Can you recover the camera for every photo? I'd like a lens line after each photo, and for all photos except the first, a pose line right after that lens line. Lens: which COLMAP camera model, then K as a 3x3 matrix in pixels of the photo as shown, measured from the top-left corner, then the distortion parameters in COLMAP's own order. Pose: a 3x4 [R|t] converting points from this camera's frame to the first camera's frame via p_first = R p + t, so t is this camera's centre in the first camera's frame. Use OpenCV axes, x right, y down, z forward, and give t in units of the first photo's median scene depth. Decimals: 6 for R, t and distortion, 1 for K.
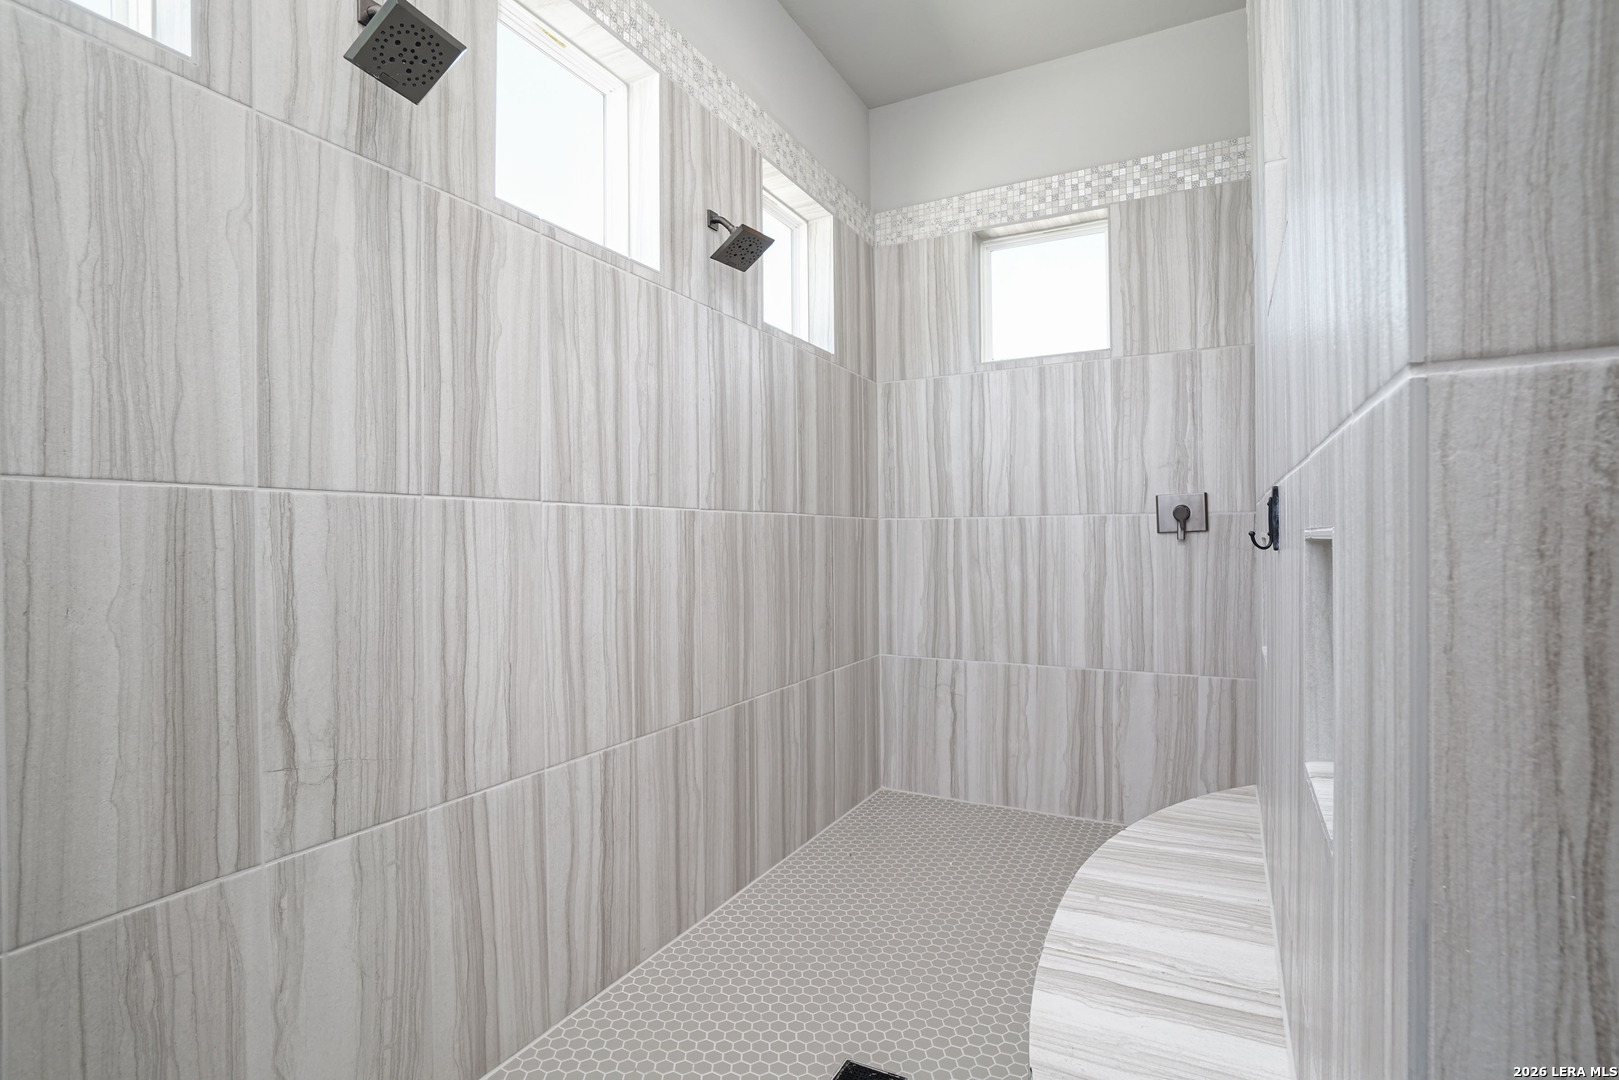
lens RADIAL K [[781.4, 0, 809.5], [0, 781.4, 540.0], [0, 0, 1]] dist [-0.029511, 0.000412]
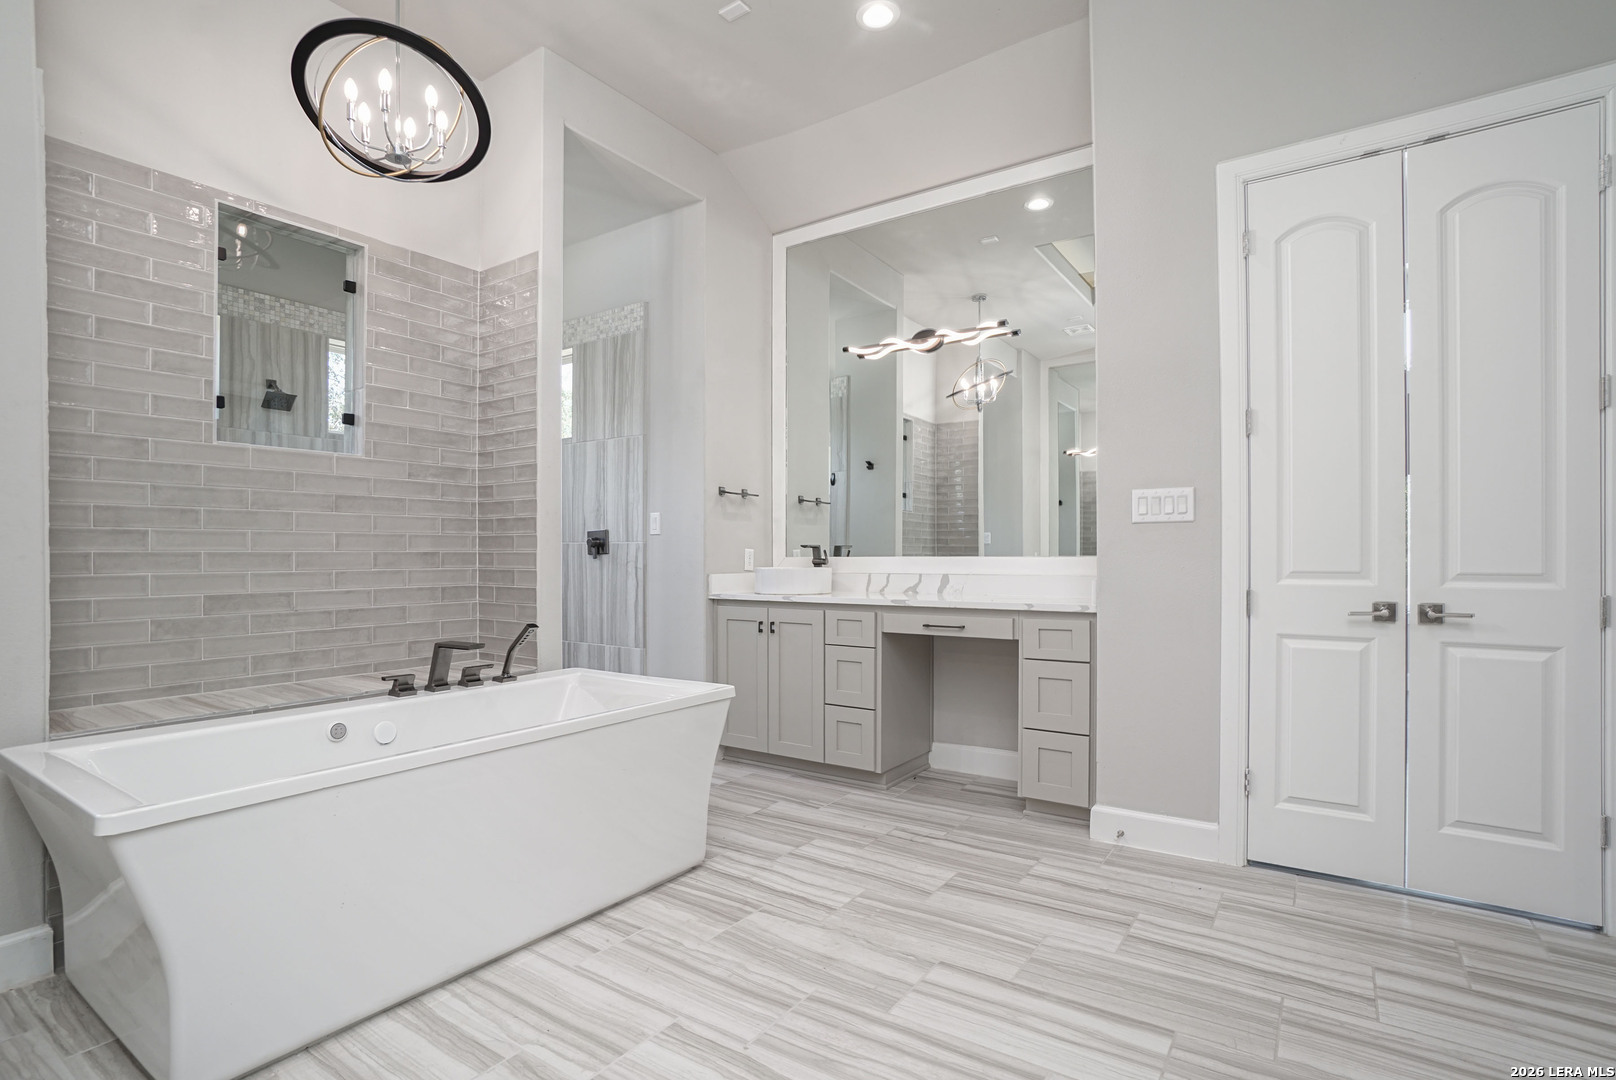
lens RADIAL K [[779.9, 0, 808.0], [0, 779.9, 540.0], [0, 0, 1]] dist [-0.029511, 0.000412]
pose [[0.994377, 0.004140, -0.105818, 1.090620], [-0.005364, 0.999922, -0.011284, -0.023959], [0.105763, 0.011788, 0.994322, -0.544698]]
